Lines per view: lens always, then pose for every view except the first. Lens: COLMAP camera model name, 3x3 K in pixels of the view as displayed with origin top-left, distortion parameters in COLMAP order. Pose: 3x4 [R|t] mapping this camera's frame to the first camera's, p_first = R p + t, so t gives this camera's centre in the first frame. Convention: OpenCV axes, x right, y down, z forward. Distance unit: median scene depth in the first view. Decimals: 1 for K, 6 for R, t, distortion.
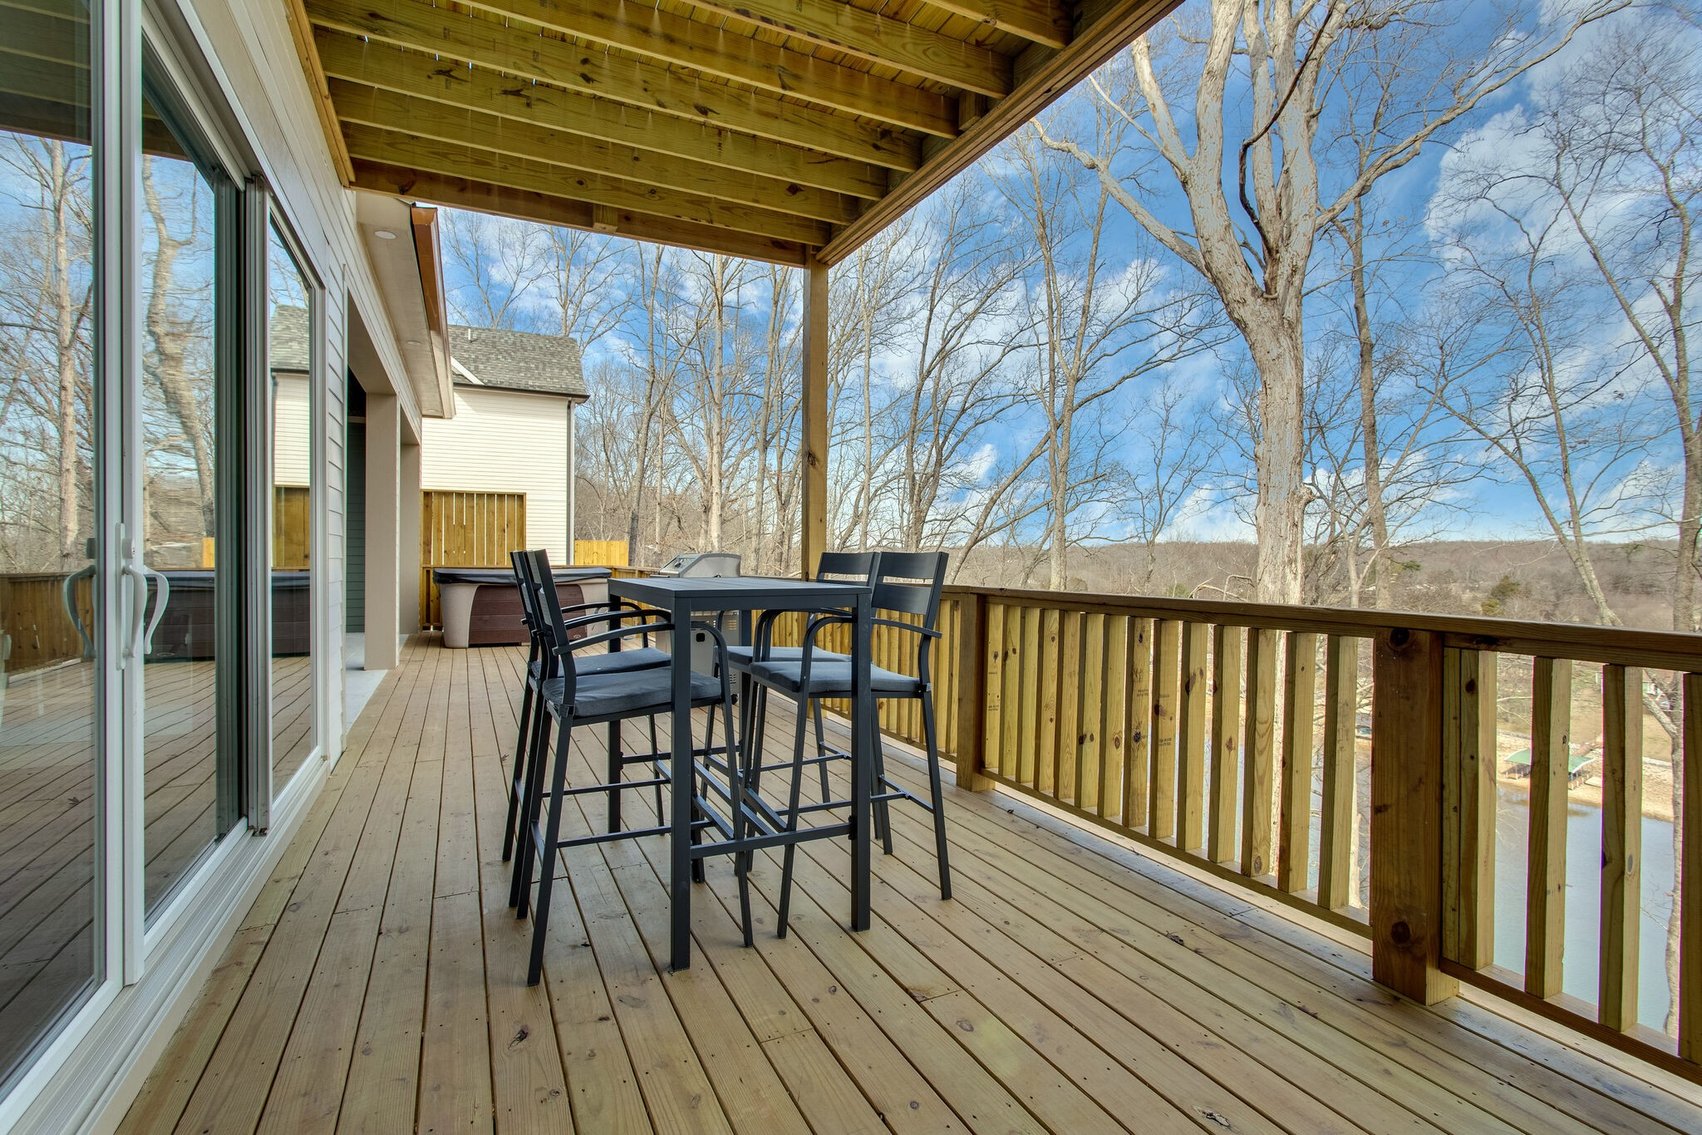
lens RADIAL K [[814.0, 0, 856.8], [0, 814.0, 564.0], [0, 0, 1]] dist [-0.000100, -0.000186]
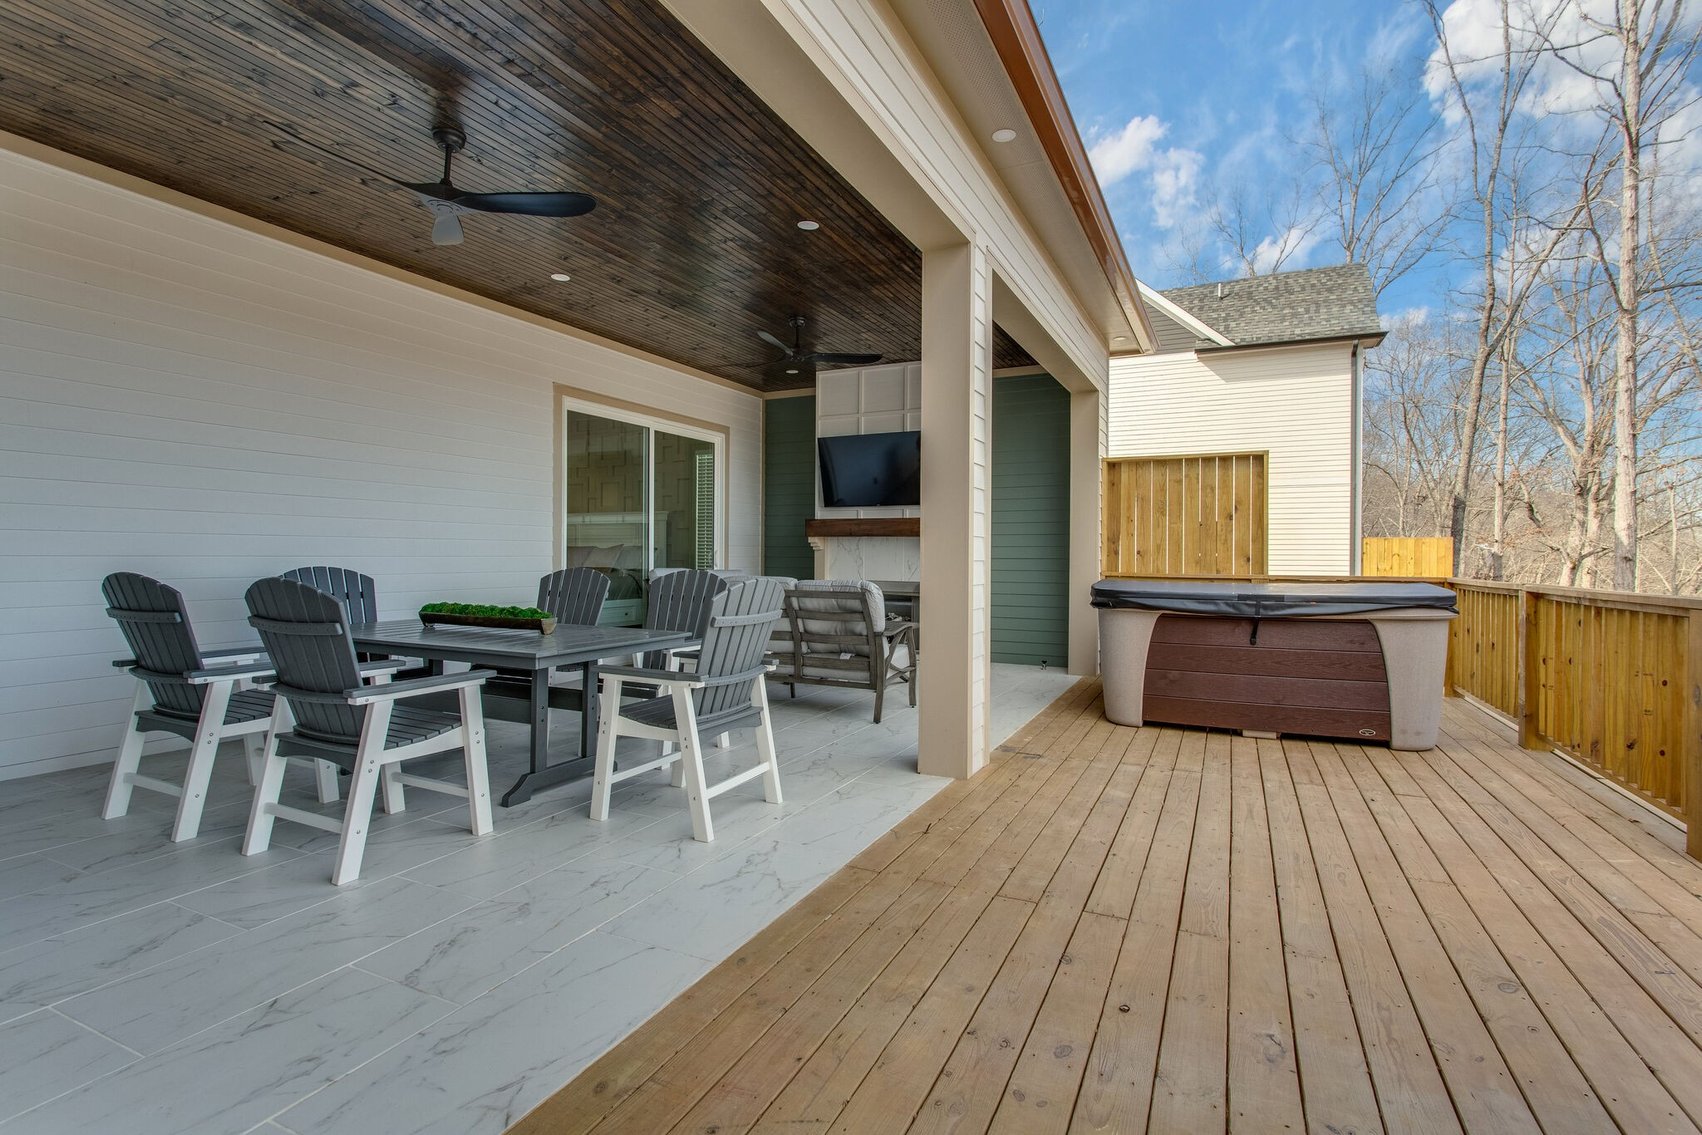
lens RADIAL K [[814.0, 0, 838.9], [0, 814.0, 556.2], [0, 0, 1]] dist [-0.000100, -0.000186]
pose [[0.616180, -0.005335, -0.787587, -0.068517], [-0.006645, 0.999906, -0.011971, -0.001250], [0.787577, 0.012610, 0.616087, 0.199828]]
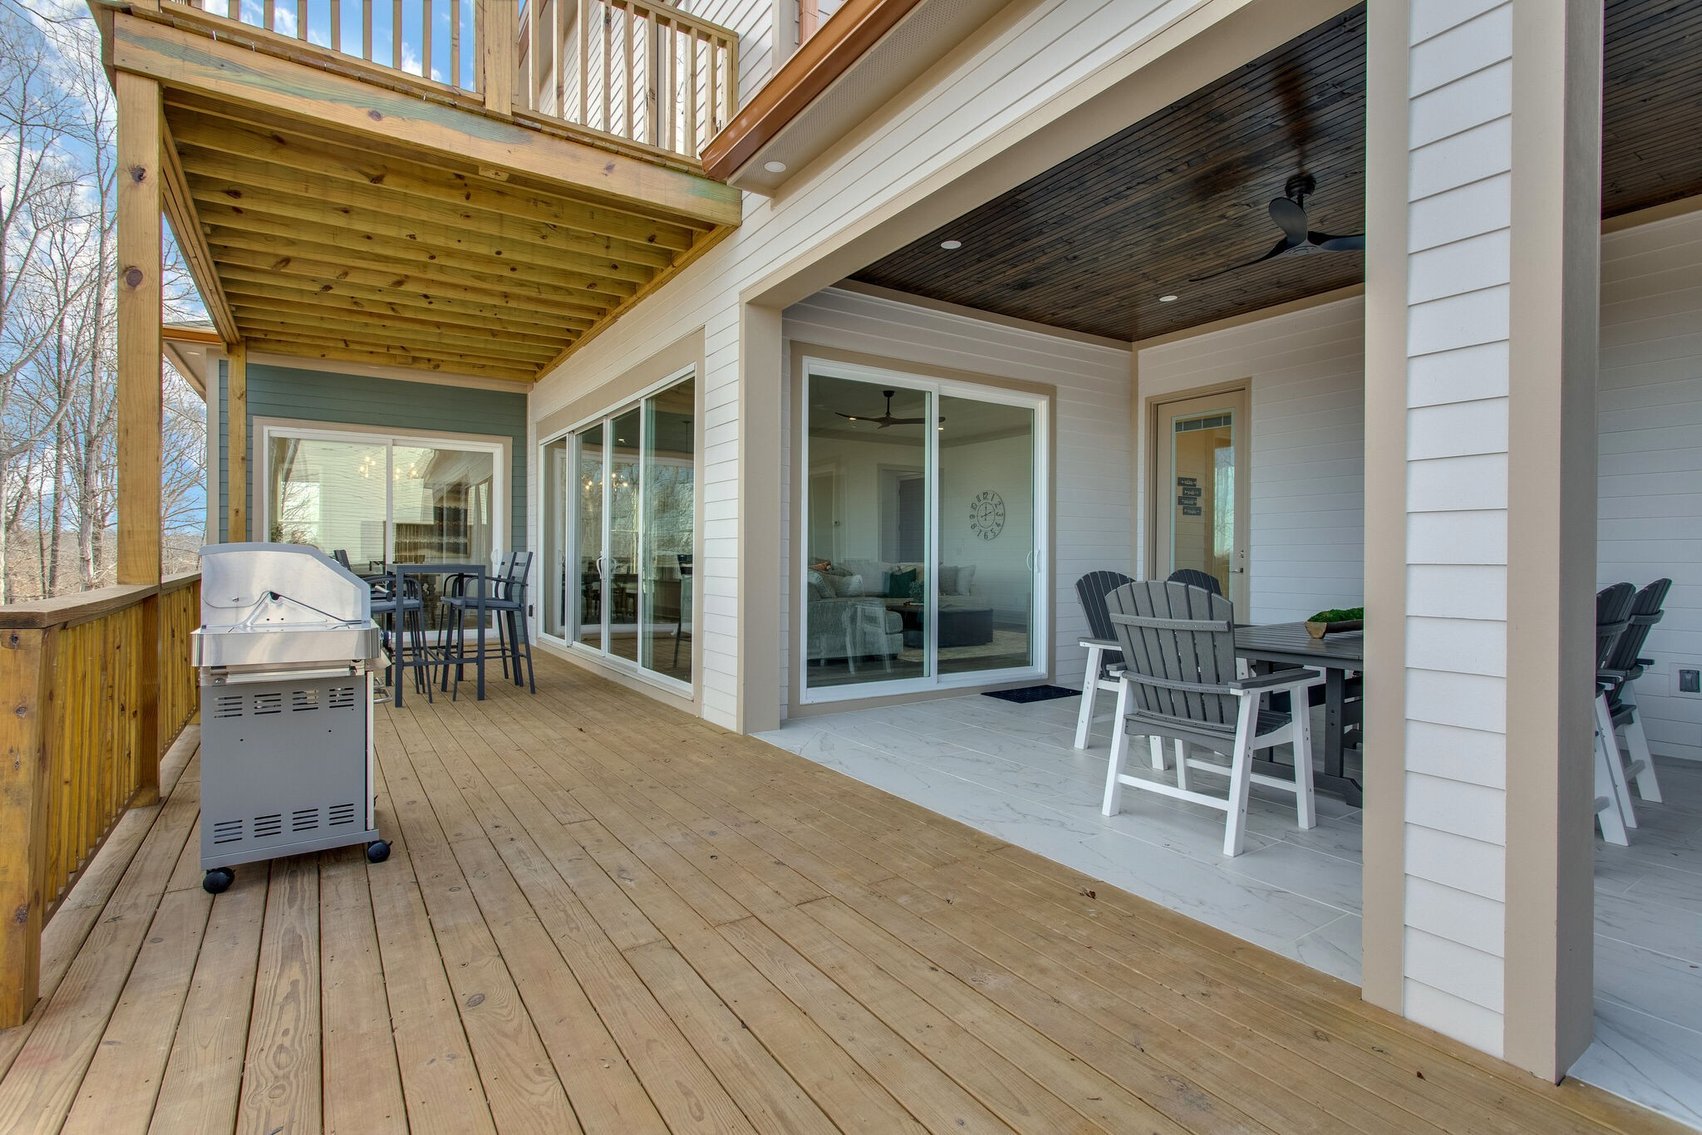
lens RADIAL K [[814.0, 0, 842.3], [0, 814.0, 561.0], [0, 0, 1]] dist [-0.000100, -0.000186]
pose [[-0.992778, -0.012210, -0.119347, -0.148416], [-0.013809, 0.999826, 0.012579, -0.003489], [0.119172, 0.014136, -0.992773, 0.504852]]
